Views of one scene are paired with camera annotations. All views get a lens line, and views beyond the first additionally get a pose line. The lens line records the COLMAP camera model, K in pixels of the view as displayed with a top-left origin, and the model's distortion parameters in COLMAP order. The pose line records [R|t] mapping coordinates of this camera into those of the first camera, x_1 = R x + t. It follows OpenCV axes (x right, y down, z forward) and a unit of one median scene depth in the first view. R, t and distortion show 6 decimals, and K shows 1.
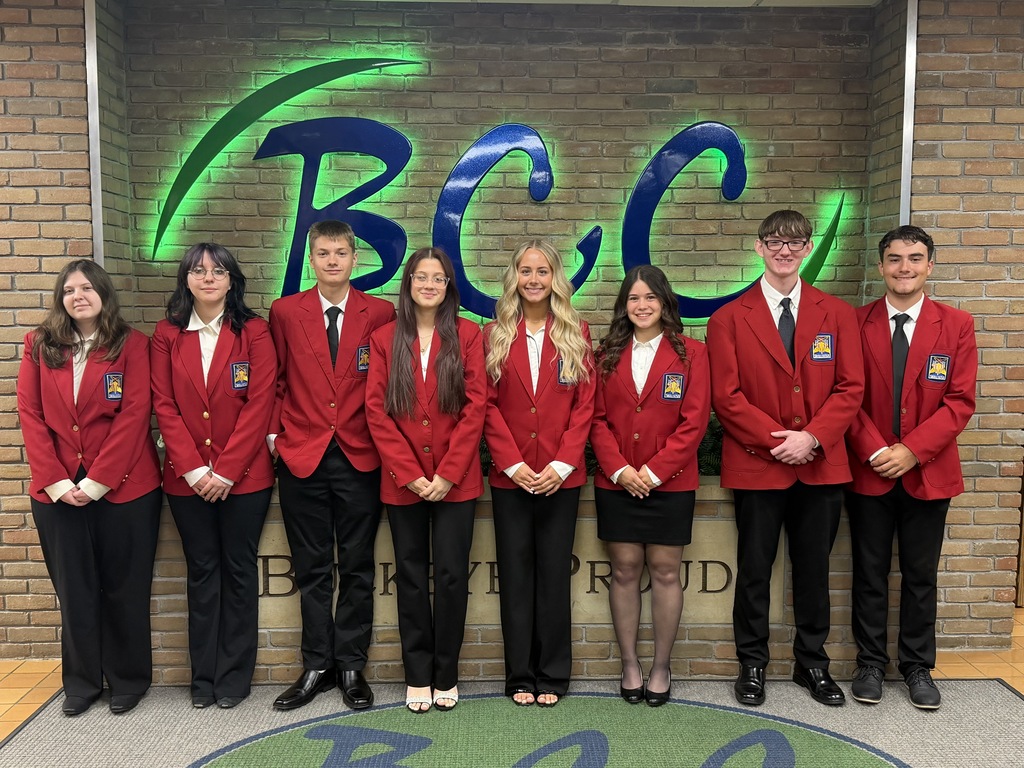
lens RADIAL K [[1011.1, 0, 524.0], [0, 1011.1, 400.8], [0, 0, 1]] dist [0.181837, -0.404605]
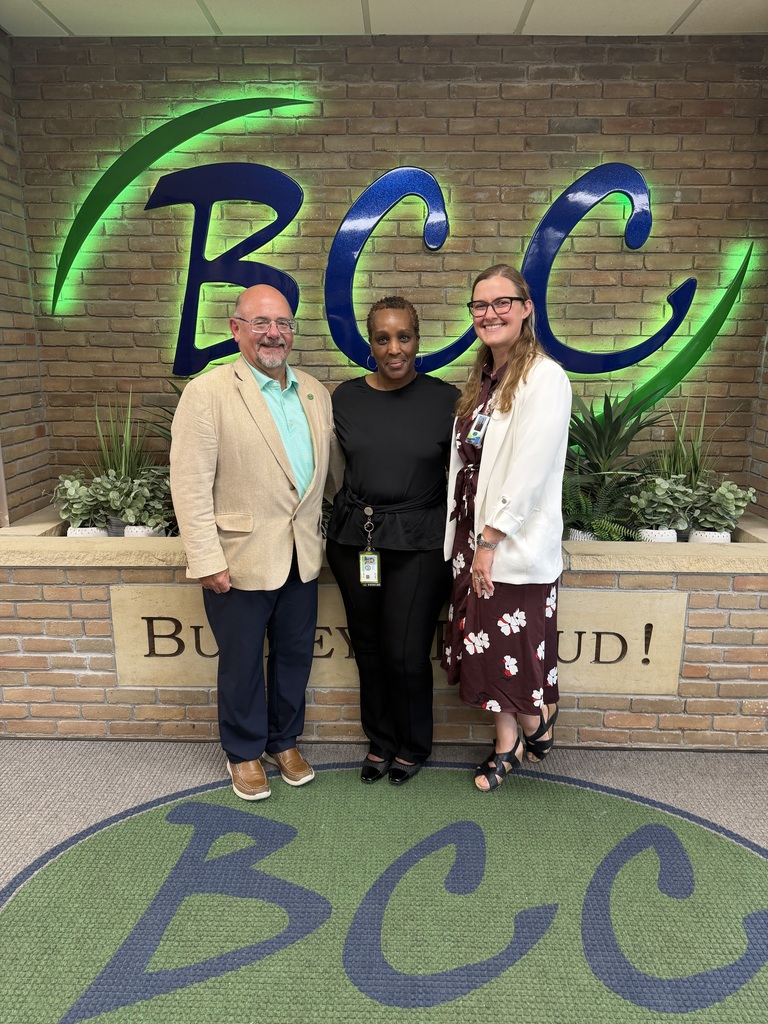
lens RADIAL K [[707.7, 0, 384.0], [0, 707.7, 512.0], [0, 0, 1]] dist [0.036349, -0.050155]
pose [[0.998184, 0.015257, -0.058276, 0.010942], [-0.008379, 0.993155, 0.116507, -0.027238], [0.059655, -0.115807, 0.991479, 0.297375]]
